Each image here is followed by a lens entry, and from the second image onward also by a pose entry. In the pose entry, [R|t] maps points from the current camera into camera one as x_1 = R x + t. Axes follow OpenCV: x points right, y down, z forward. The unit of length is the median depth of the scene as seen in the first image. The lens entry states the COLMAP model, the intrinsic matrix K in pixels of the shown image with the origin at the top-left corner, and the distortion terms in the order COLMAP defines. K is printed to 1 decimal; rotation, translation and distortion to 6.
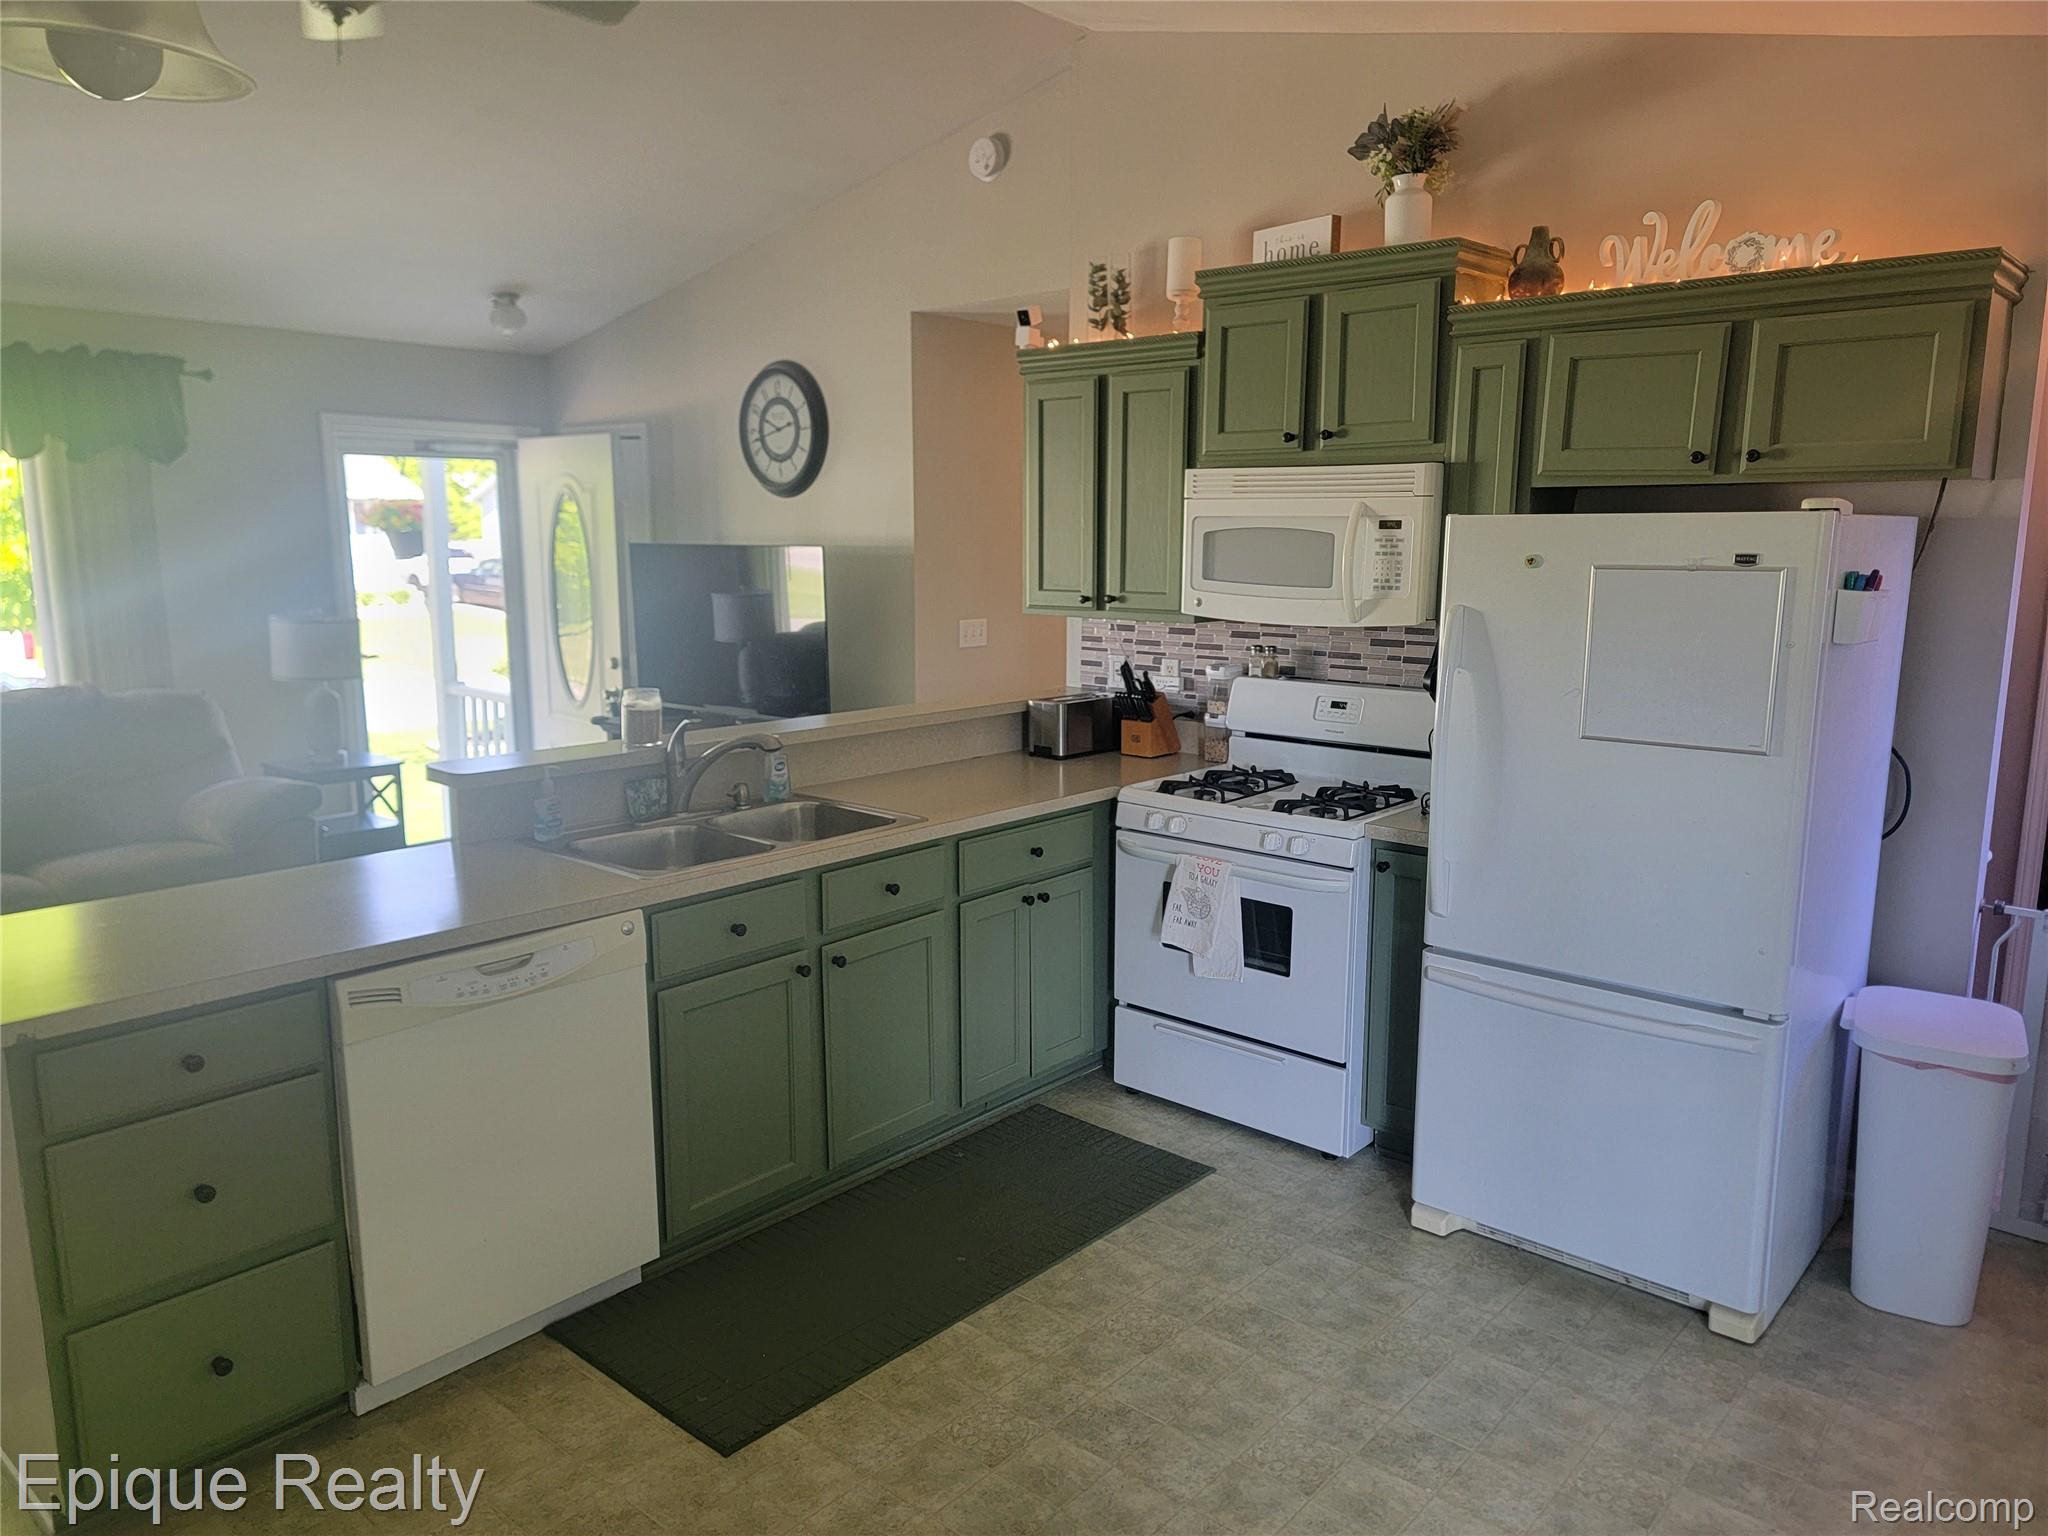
lens RADIAL K [[1423.6, 0, 1054.4], [0, 1423.6, 777.8], [0, 0, 1]] dist [0.076667, -0.066340]
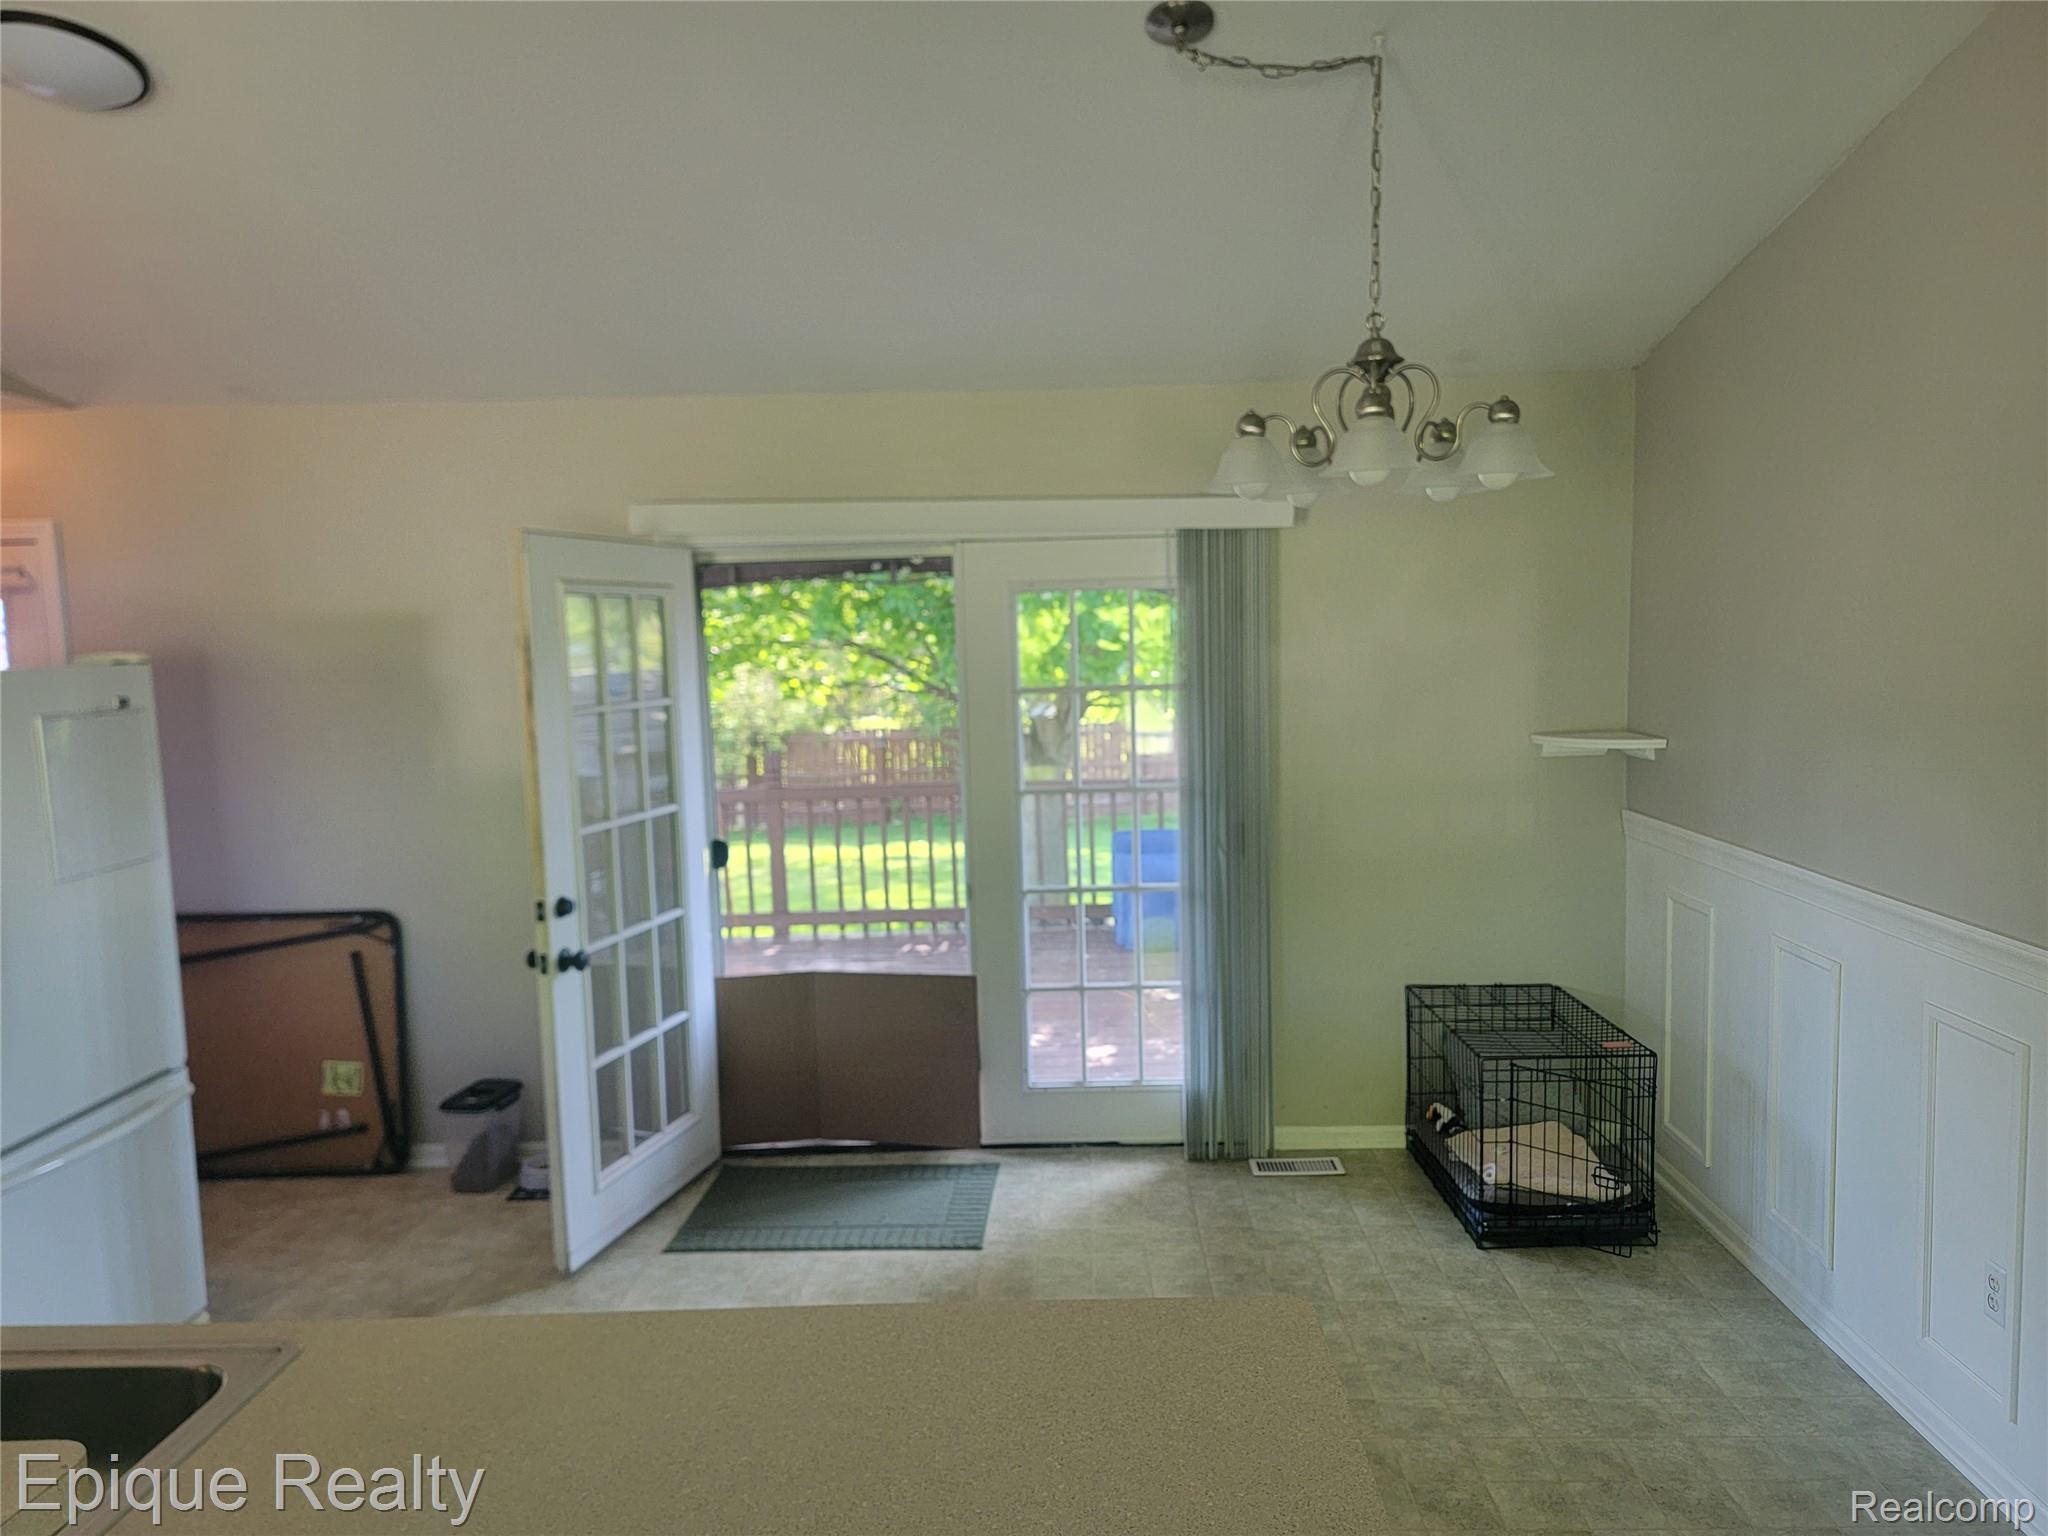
lens RADIAL K [[1423.6, 0, 1048.3], [0, 1423.6, 789.6], [0, 0, 1]] dist [0.076667, -0.066340]
pose [[-0.632206, -0.079909, 0.770669, -0.631718], [0.147984, 0.963903, 0.221342, -0.153108], [-0.760537, 0.253980, -0.597560, 0.751240]]
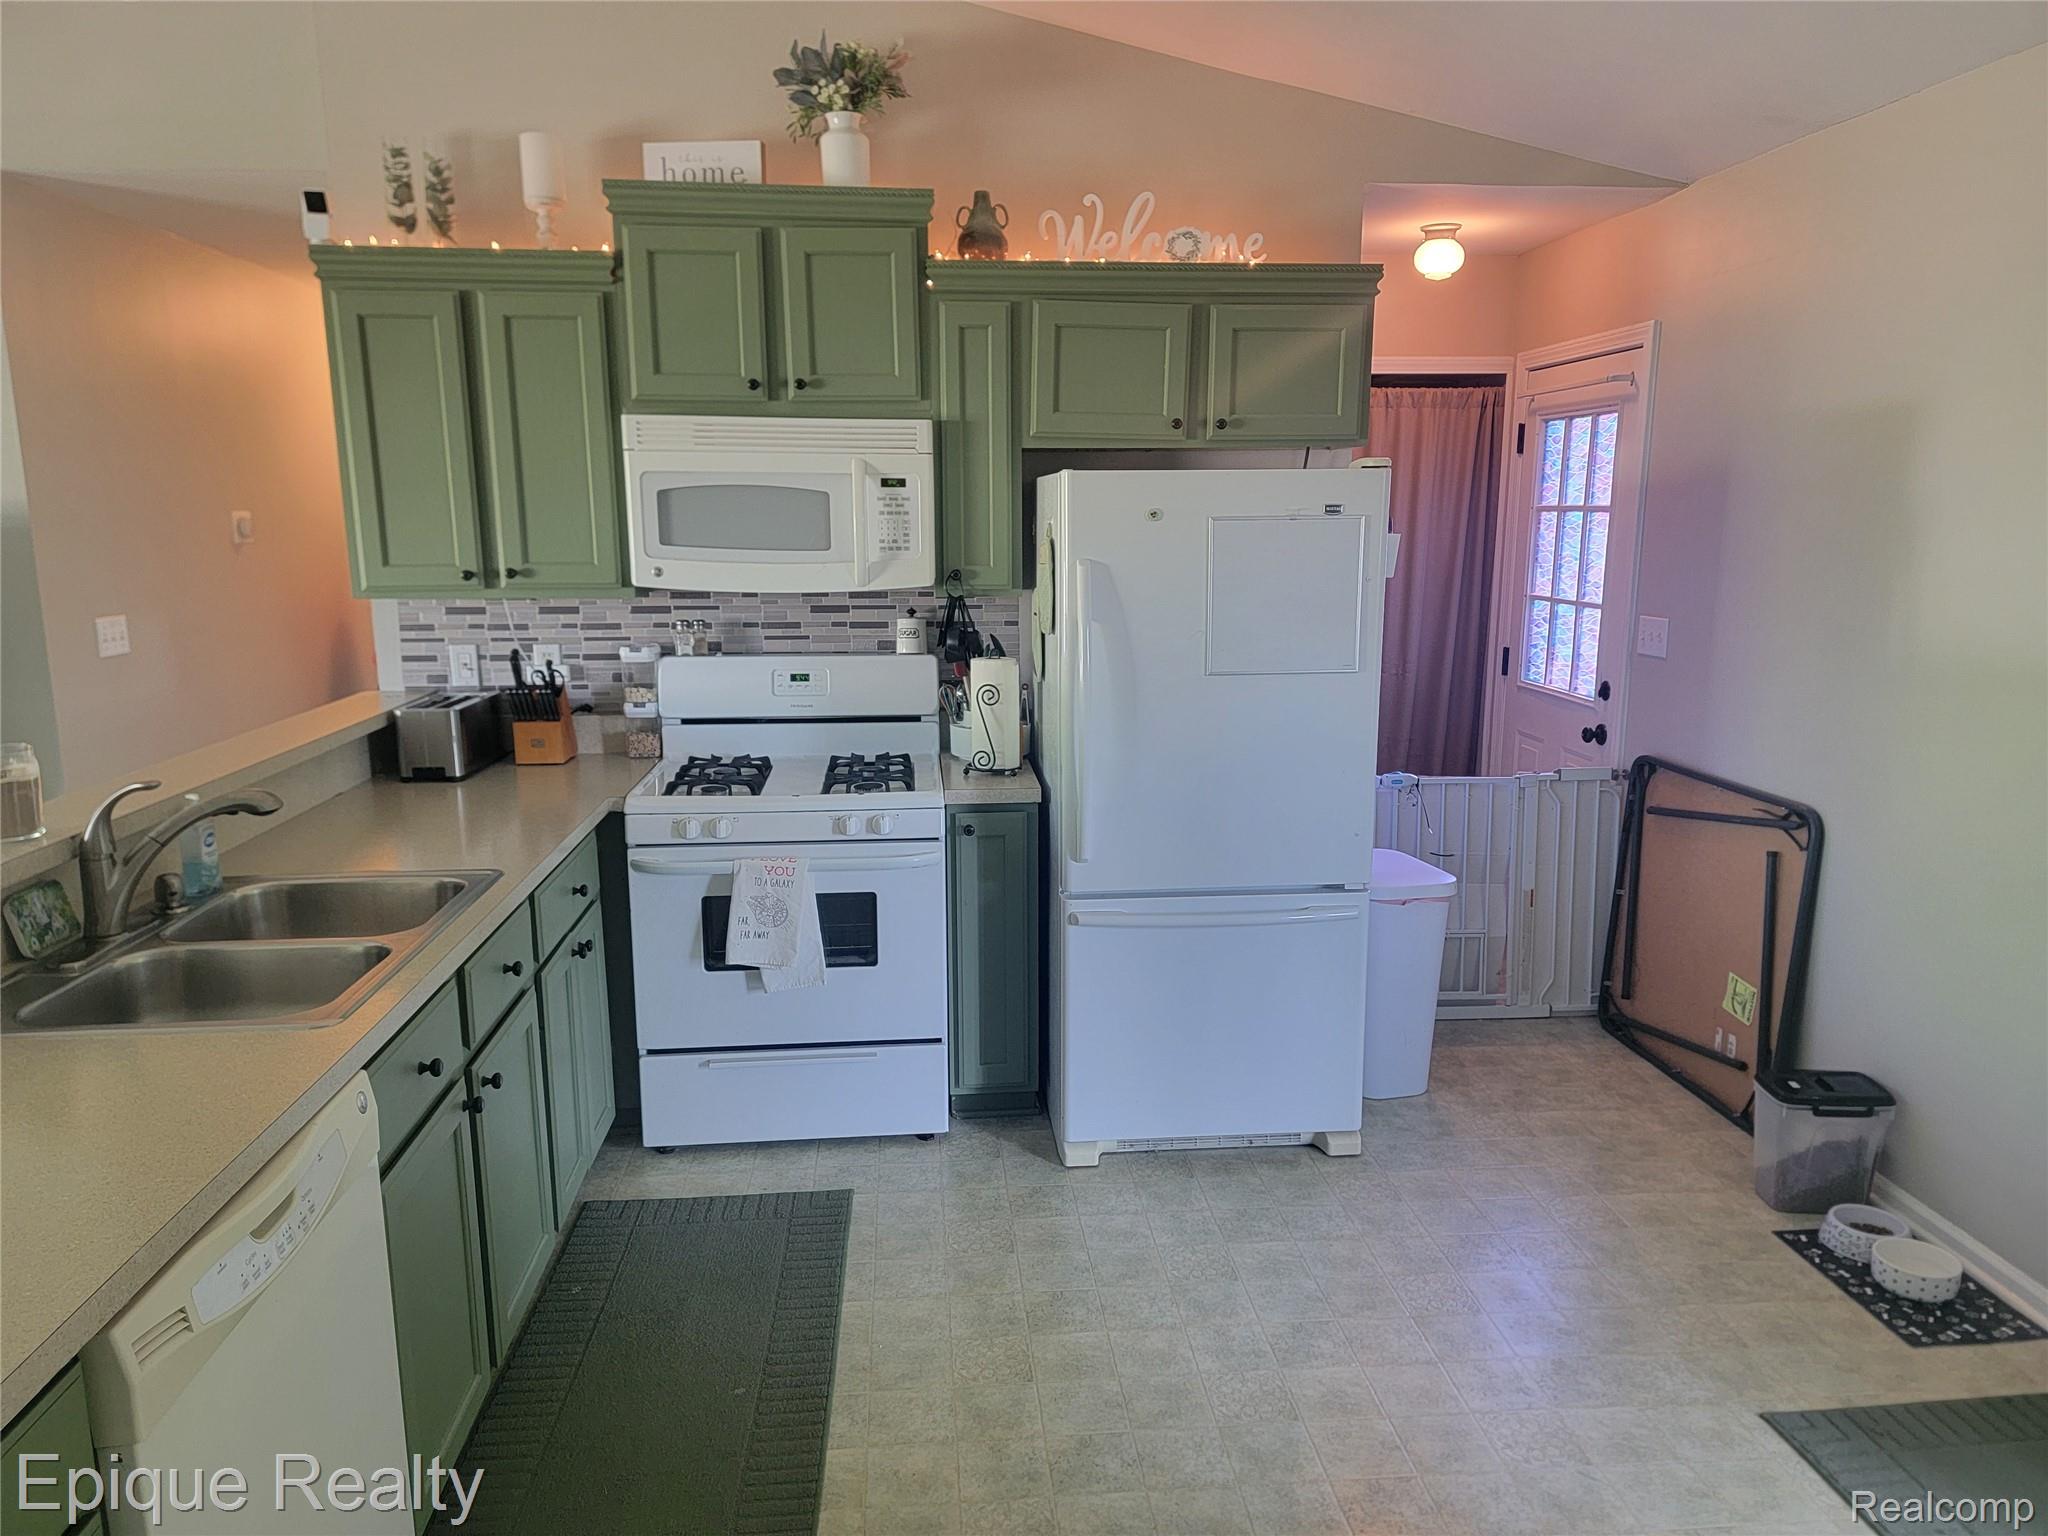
lens RADIAL K [[1423.6, 0, 1054.0], [0, 1423.6, 785.3], [0, 0, 1]] dist [0.076667, -0.066340]
pose [[0.695789, -0.148092, 0.702813, -0.364074], [0.130769, 0.988278, 0.078780, -0.033539], [-0.706241, 0.037092, 0.706999, 0.227286]]
